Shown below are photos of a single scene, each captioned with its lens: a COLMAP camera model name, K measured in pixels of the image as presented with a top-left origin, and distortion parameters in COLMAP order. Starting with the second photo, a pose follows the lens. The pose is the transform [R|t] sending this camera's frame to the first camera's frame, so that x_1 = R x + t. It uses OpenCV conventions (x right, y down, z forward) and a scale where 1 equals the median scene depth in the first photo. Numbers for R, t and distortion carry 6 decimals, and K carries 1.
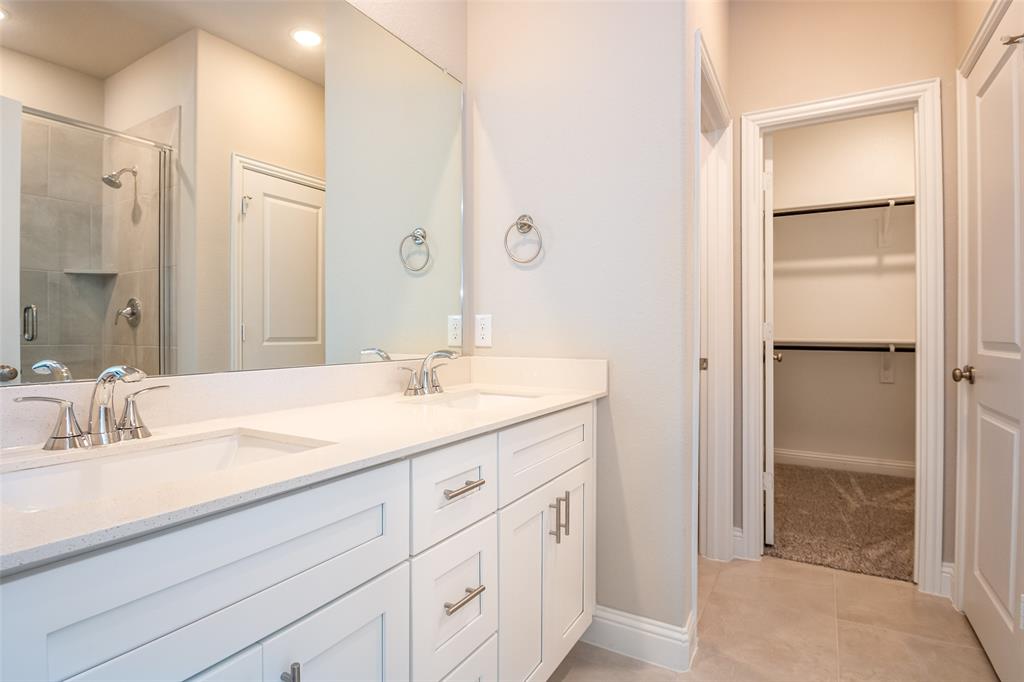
lens RADIAL K [[535.8, 0, 511.6], [0, 535.8, 341.3], [0, 0, 1]] dist [-0.004929, 0.002535]
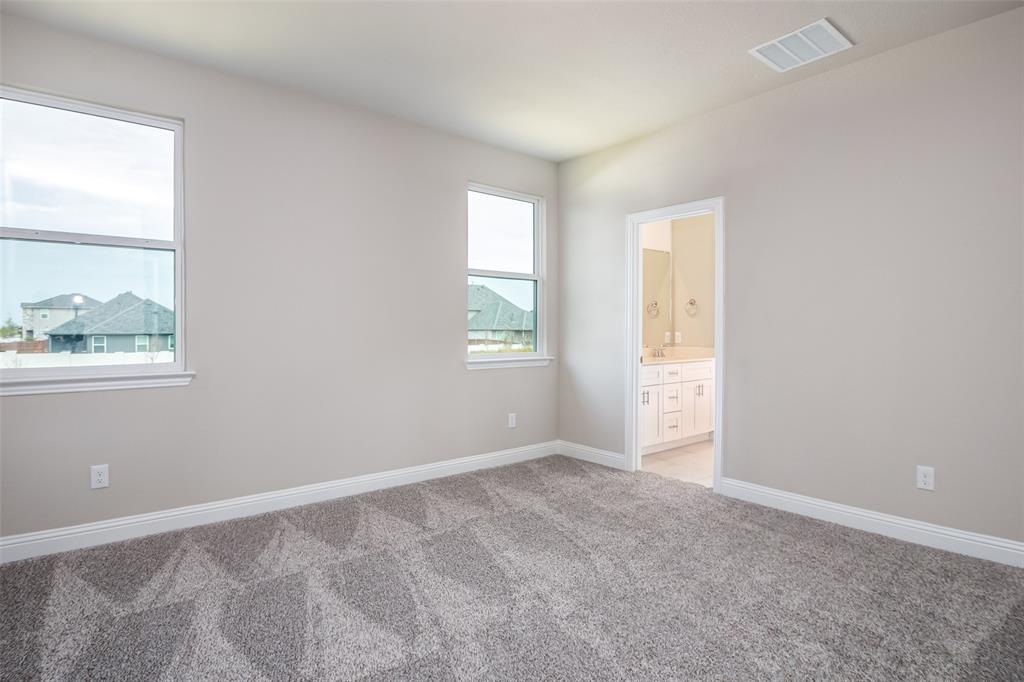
lens RADIAL K [[535.8, 0, 515.1], [0, 535.8, 336.4], [0, 0, 1]] dist [-0.004929, 0.002535]
pose [[0.939524, -0.000396, -0.342482, 0.118993], [0.004456, 0.999929, 0.011067, -0.066197], [0.342453, -0.011924, 0.939459, -2.165546]]
